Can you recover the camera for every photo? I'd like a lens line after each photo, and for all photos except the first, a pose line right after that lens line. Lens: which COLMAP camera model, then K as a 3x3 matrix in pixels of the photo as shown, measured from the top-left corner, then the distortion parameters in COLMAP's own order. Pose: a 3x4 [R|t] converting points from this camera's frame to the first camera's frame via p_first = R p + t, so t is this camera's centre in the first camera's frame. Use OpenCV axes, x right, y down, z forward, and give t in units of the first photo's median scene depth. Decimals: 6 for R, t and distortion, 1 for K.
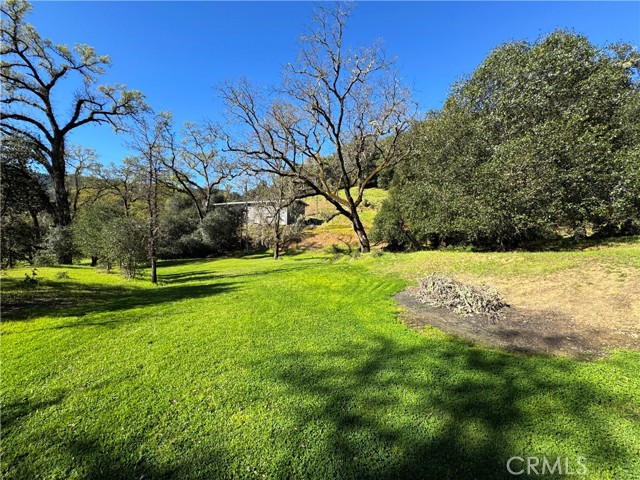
lens RADIAL K [[254.0, 0, 319.8], [0, 254.0, 239.1], [0, 0, 1]] dist [-0.001337, -0.000276]
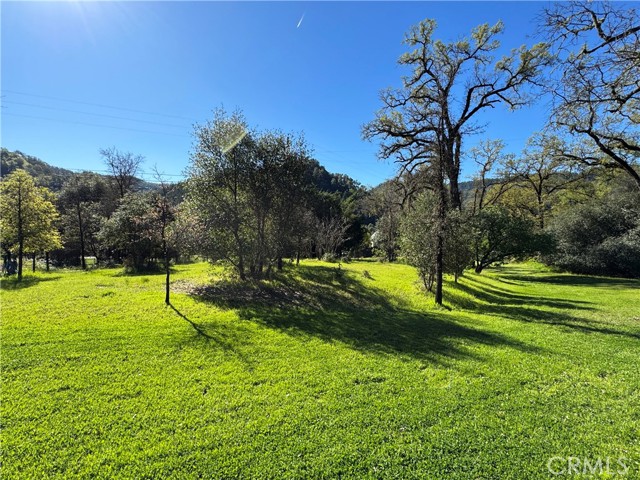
lens RADIAL K [[309.5, 0, 322.7], [0, 309.5, 238.9], [0, 0, 1]] dist [-0.002197, 0.000210]
pose [[0.222904, 0.017849, -0.974677, 0.048218], [-0.031414, 0.999445, 0.011119, 0.001774], [0.974334, 0.028140, 0.223341, 0.268808]]
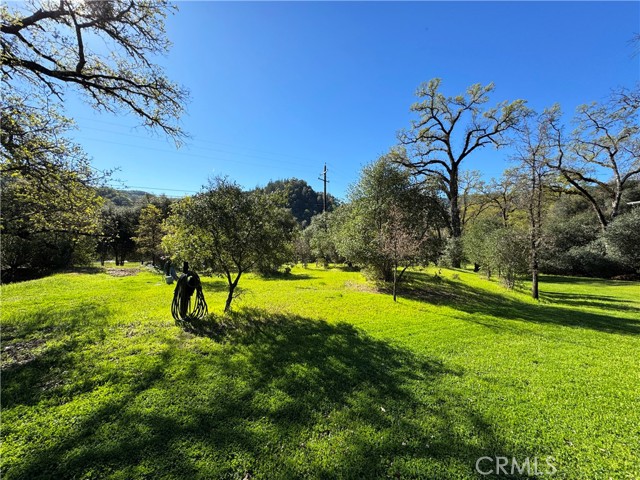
lens RADIAL K [[254.0, 0, 320.2], [0, 254.0, 238.7], [0, 0, 1]] dist [-0.001337, -0.000276]
pose [[0.290347, -0.005494, -0.956906, 0.000355], [-0.034225, 0.999284, -0.016122, -0.001177], [0.956309, 0.037432, 0.289951, -0.010334]]
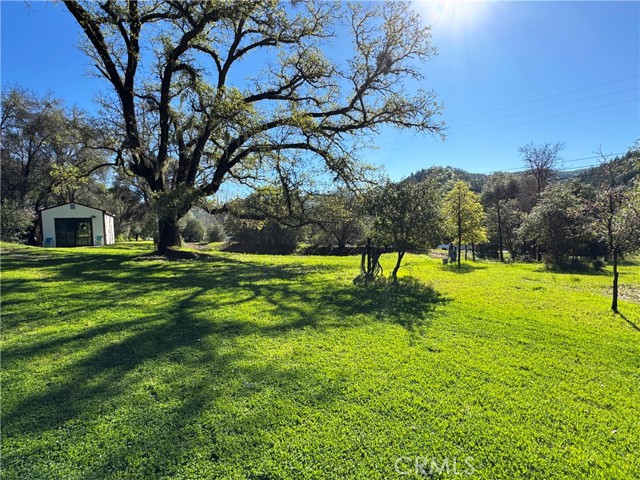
lens RADIAL K [[309.5, 0, 318.1], [0, 309.5, 237.7], [0, 0, 1]] dist [-0.002197, 0.000210]
pose [[-0.812387, 0.025810, -0.582548, 0.054706], [0.001337, 0.999100, 0.042401, 0.002314], [0.583118, 0.033667, -0.811690, 0.258446]]
